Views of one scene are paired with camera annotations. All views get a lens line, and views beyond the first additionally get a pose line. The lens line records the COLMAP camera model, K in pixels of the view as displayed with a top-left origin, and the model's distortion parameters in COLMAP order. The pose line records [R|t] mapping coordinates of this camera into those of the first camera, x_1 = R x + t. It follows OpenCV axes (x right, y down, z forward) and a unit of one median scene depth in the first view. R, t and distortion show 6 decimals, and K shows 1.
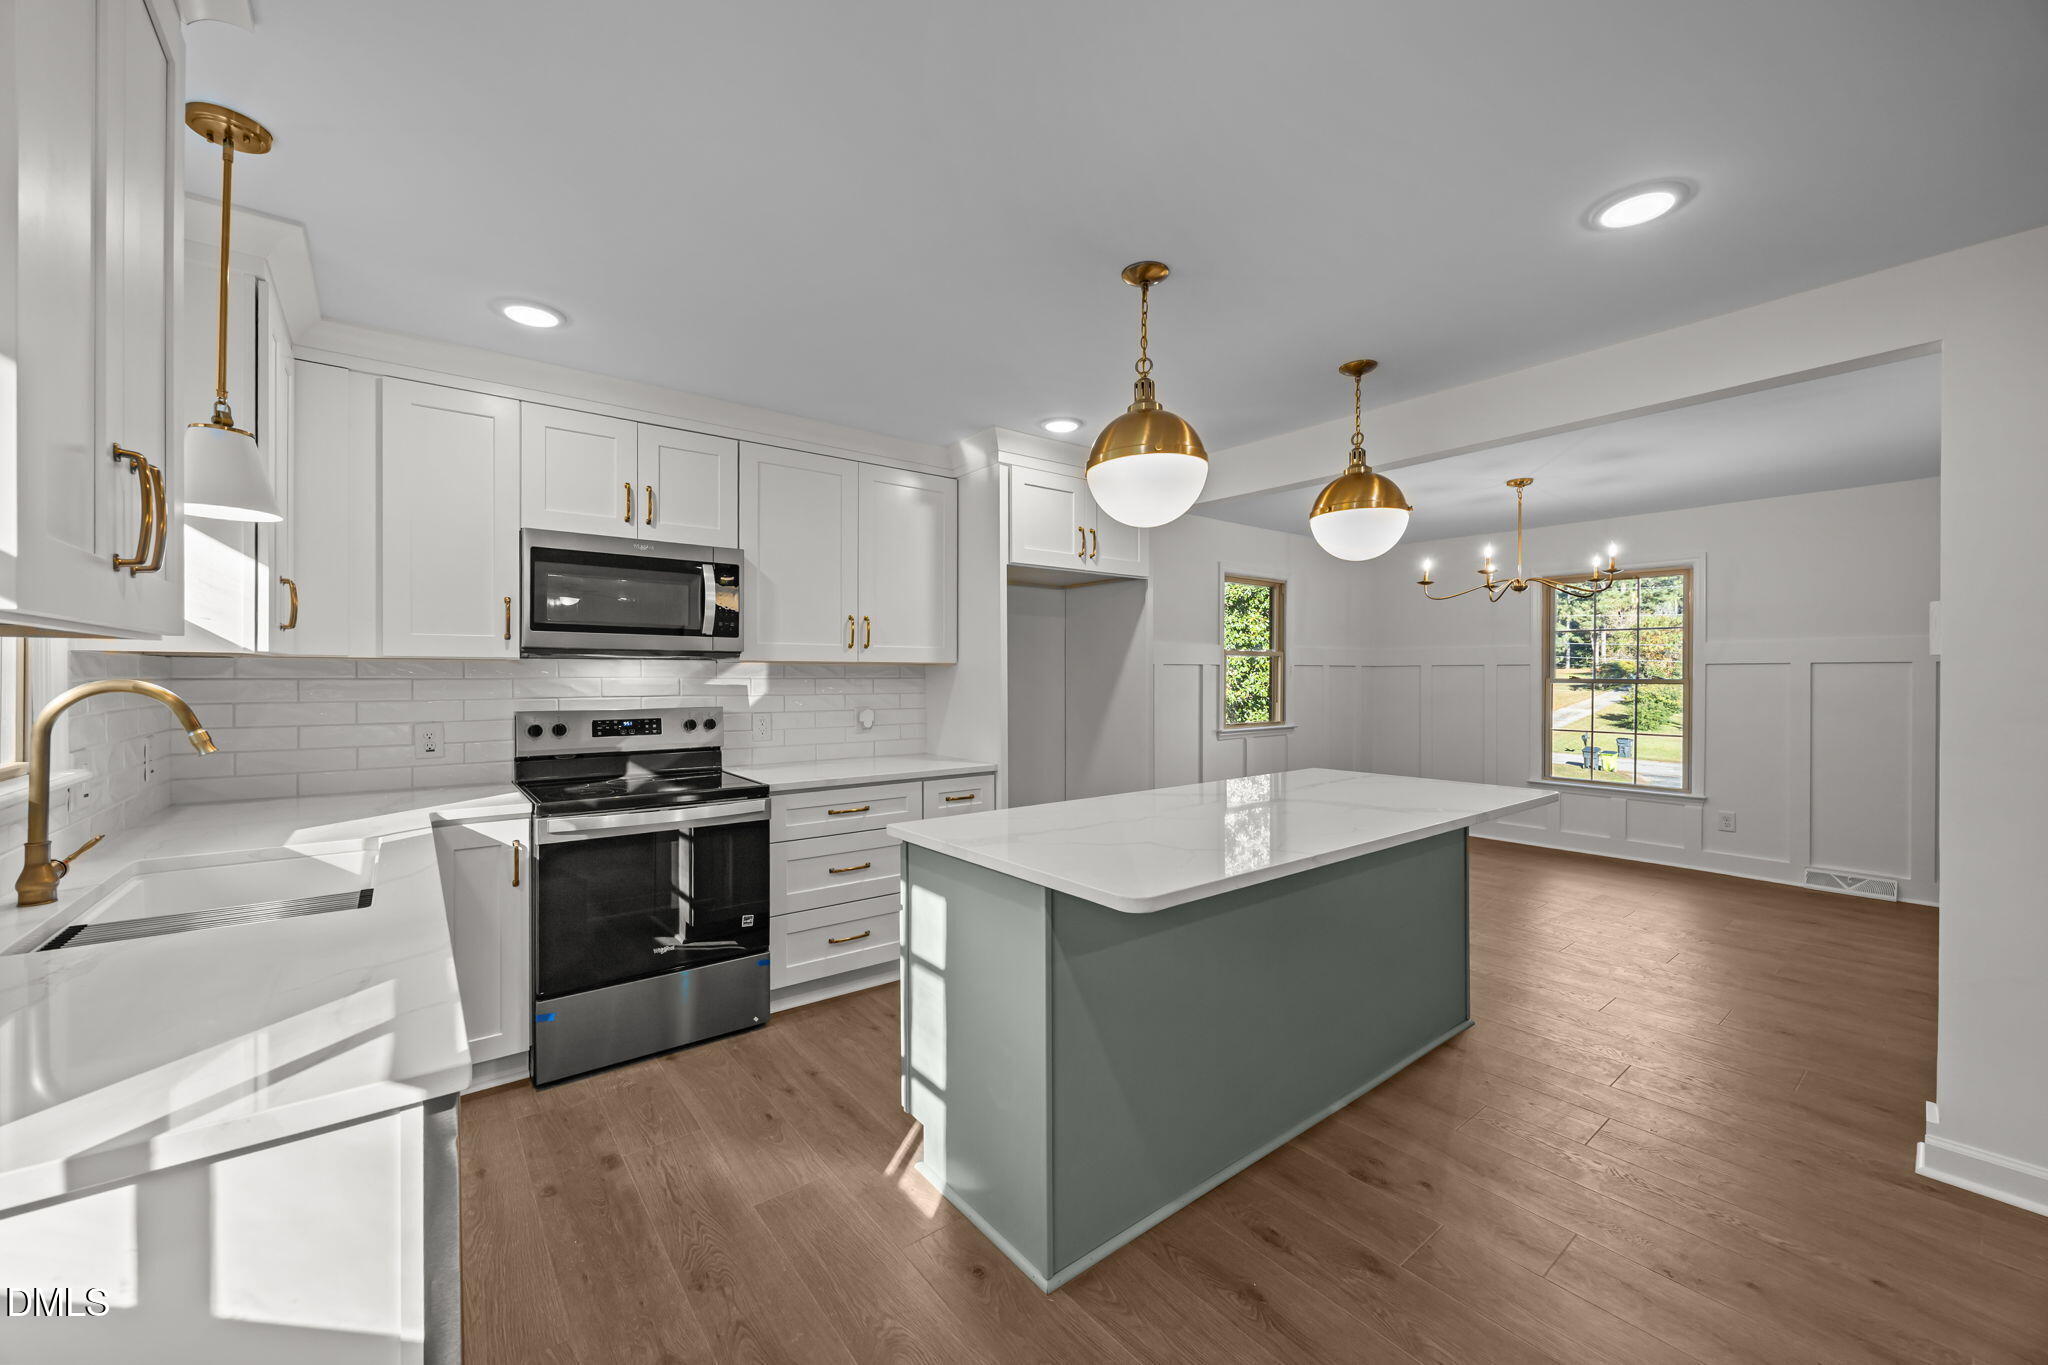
lens RADIAL K [[792.5, 0, 1027.0], [0, 792.5, 676.0], [0, 0, 1]] dist [-0.001279, 0.000226]
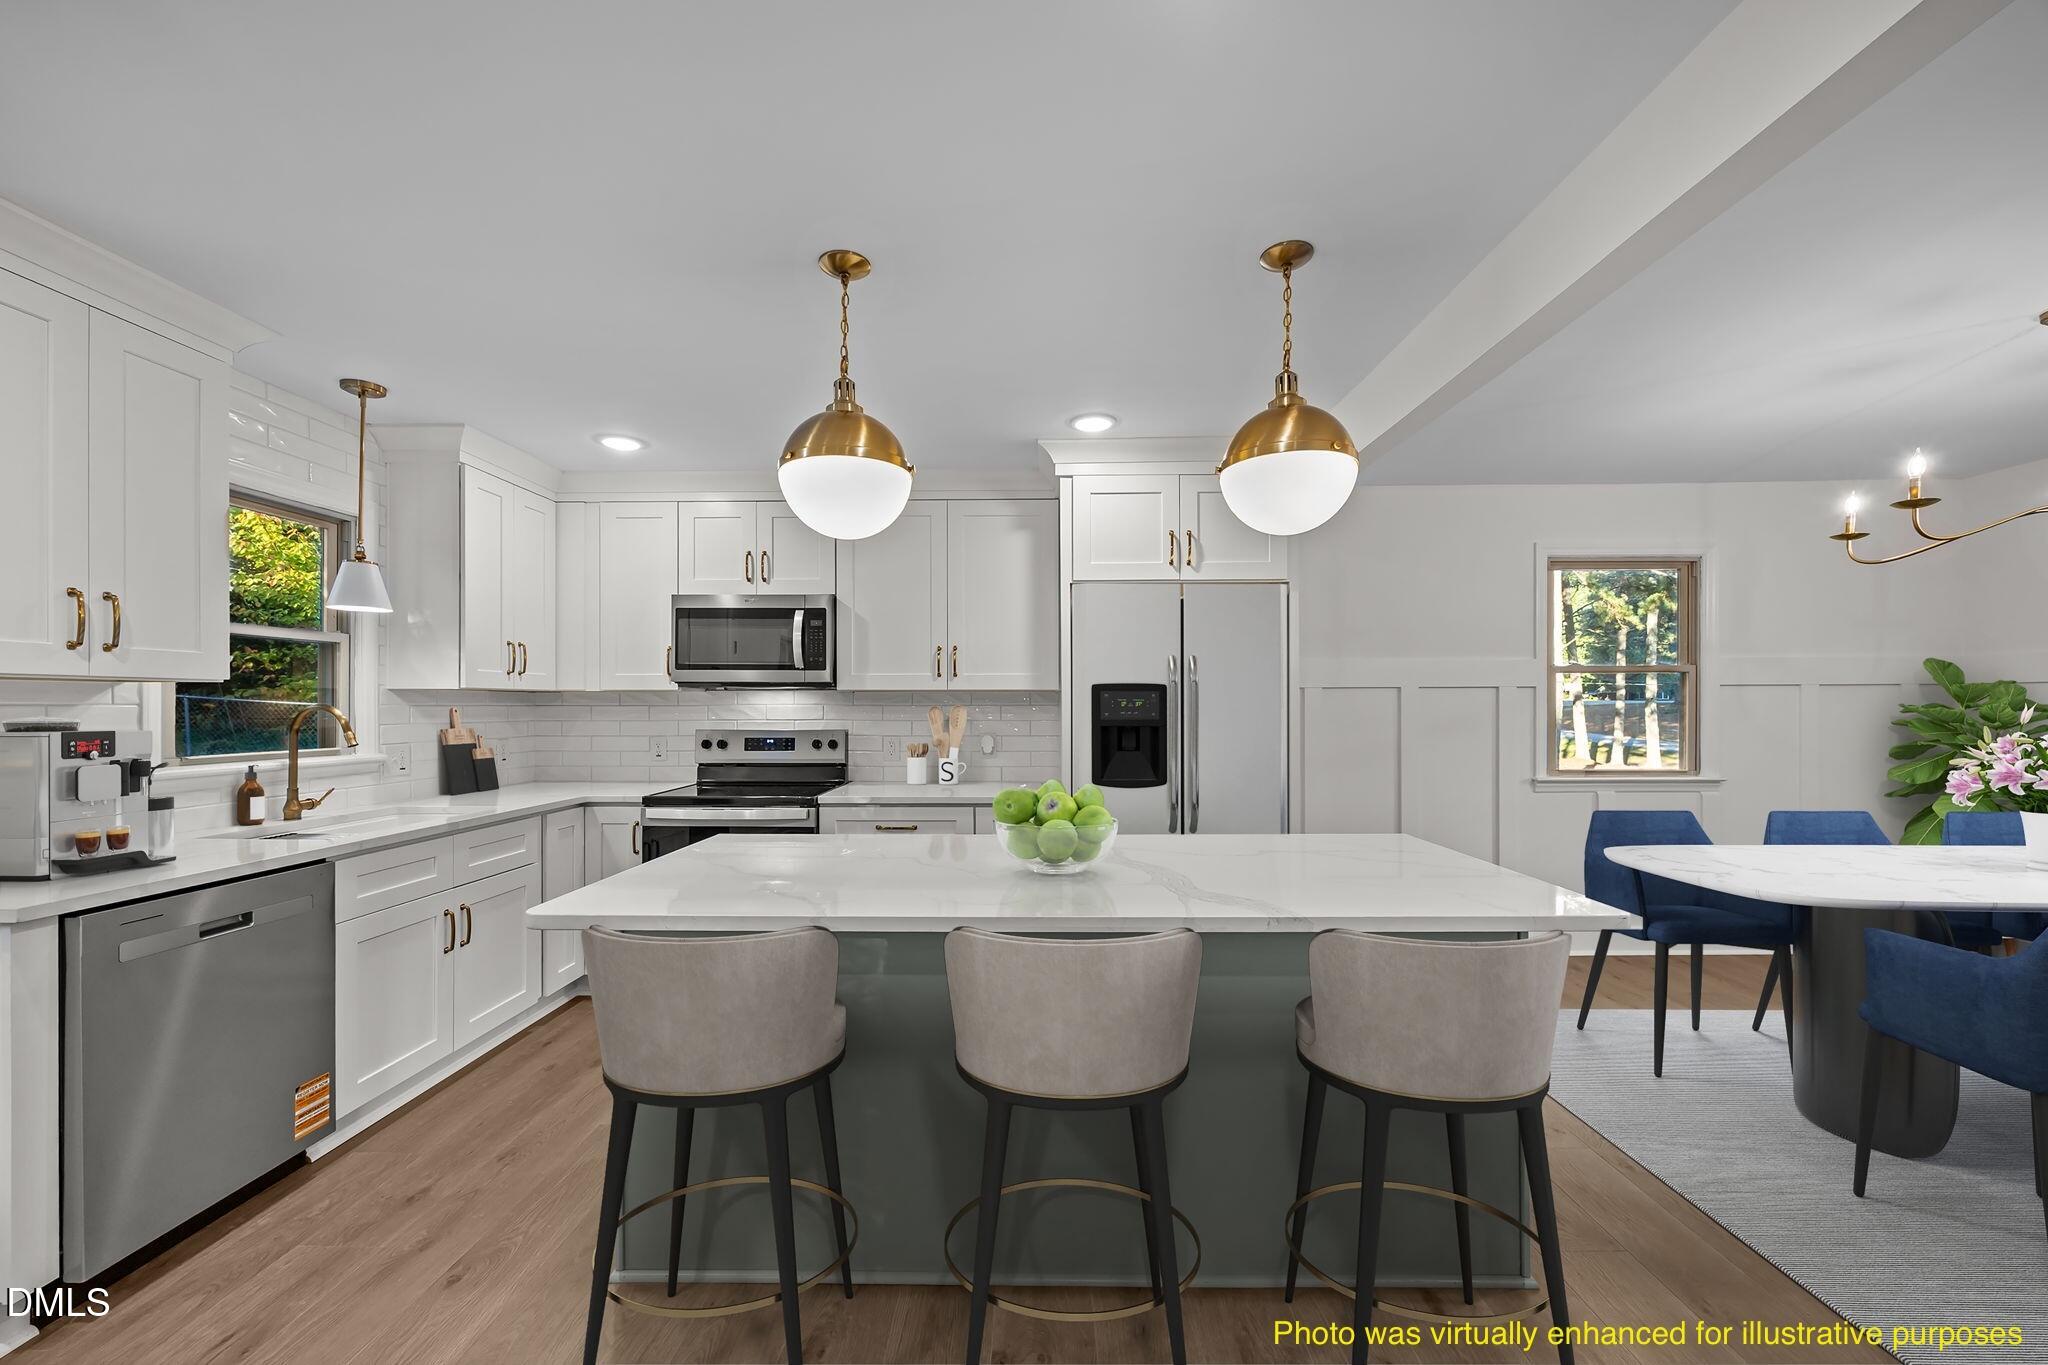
lens RADIAL K [[788.5, 0, 1023.5], [0, 788.5, 701.9], [0, 0, 1]] dist [-0.000373, 0.000124]
pose [[0.775181, -0.004952, -0.631720, 0.731451], [0.001177, 0.999979, -0.006394, 0.007340], [0.631738, 0.004213, 0.775170, 0.344144]]
